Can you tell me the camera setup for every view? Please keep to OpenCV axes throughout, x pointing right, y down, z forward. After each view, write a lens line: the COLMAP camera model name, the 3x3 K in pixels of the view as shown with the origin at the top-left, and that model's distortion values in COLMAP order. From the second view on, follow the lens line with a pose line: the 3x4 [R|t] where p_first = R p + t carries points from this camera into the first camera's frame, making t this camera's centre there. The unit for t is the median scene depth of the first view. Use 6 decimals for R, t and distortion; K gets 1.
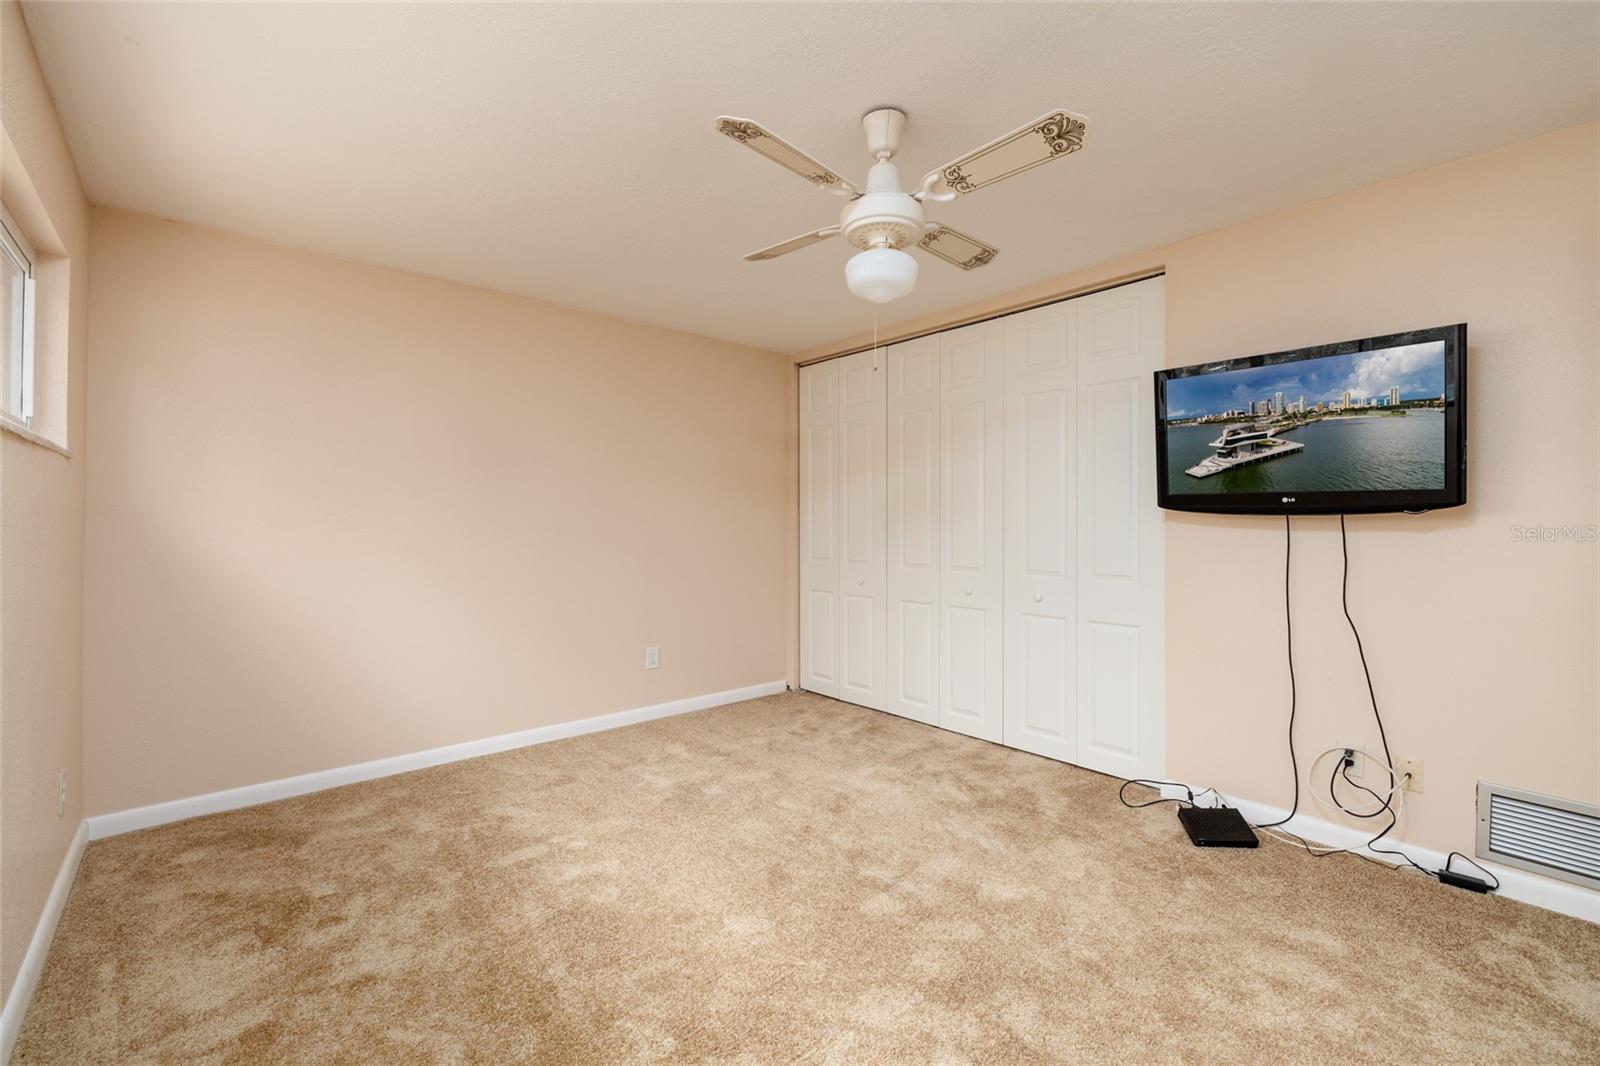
lens RADIAL K [[690.6, 0, 799.7], [0, 690.6, 526.4], [0, 0, 1]] dist [0.007999, -0.000089]
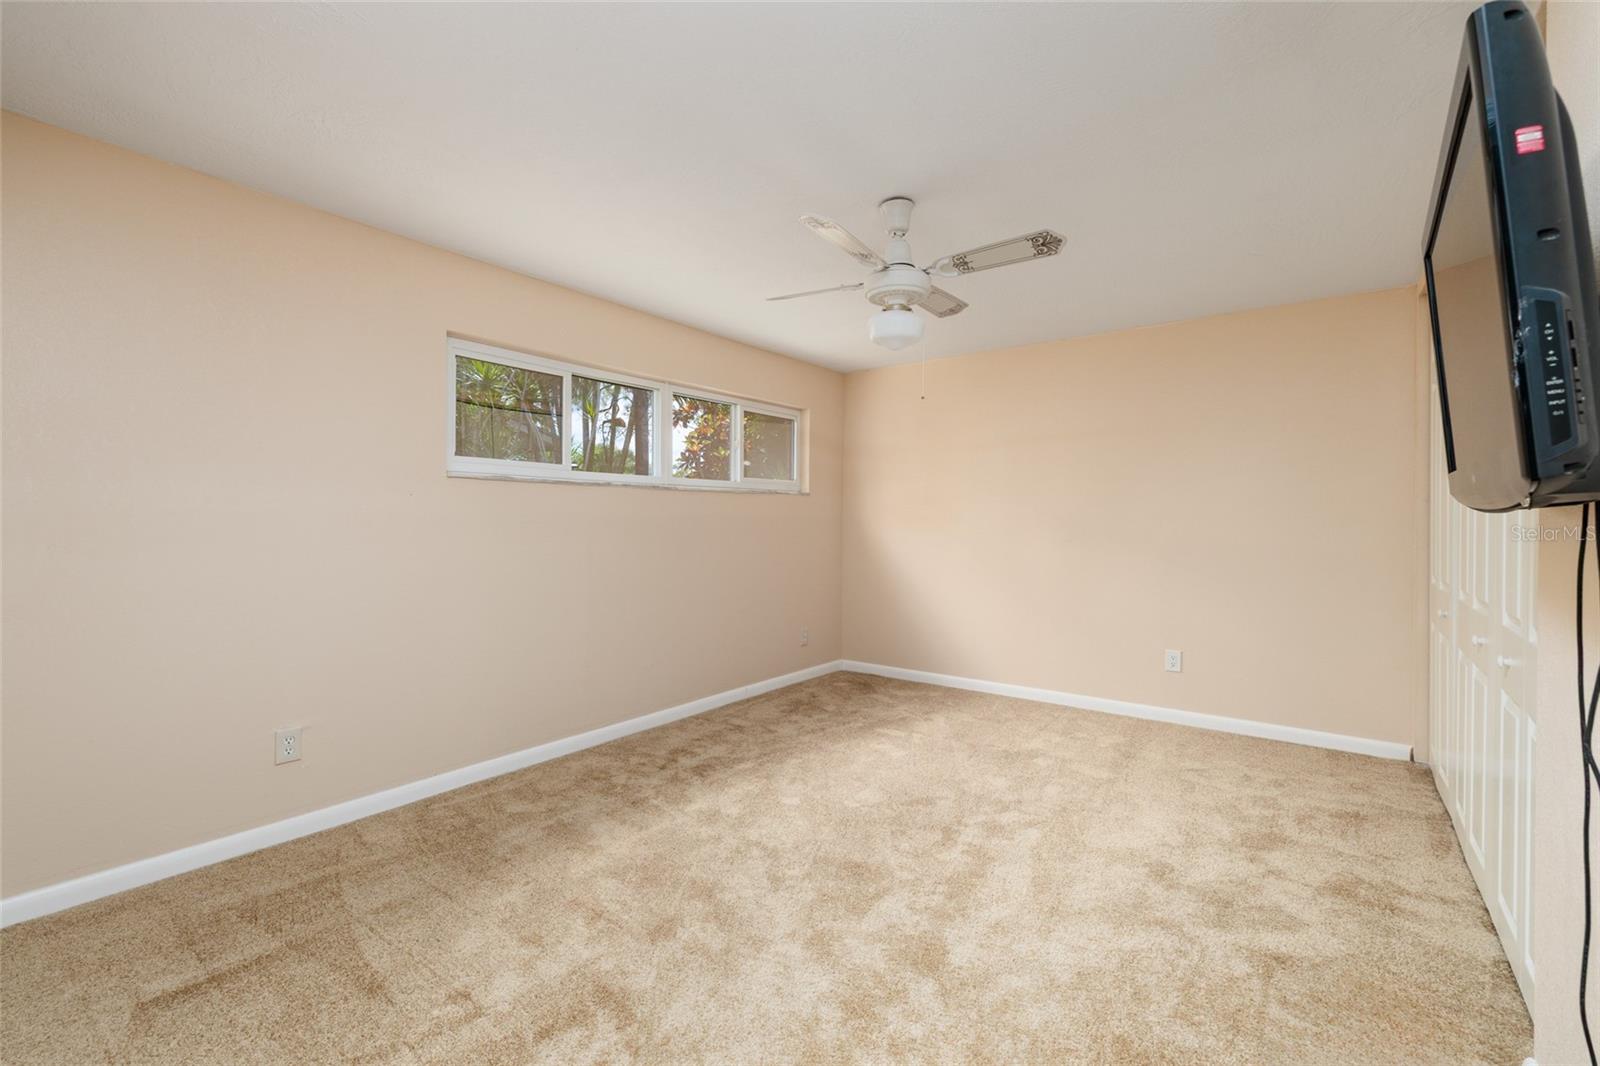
lens RADIAL K [[690.6, 0, 799.4], [0, 690.6, 527.9], [0, 0, 1]] dist [0.007999, -0.000089]
pose [[0.176485, 0.007395, -0.984276, 0.887575], [-0.003883, 0.999969, 0.006817, -0.005213], [0.984296, 0.002619, 0.176508, 0.400146]]
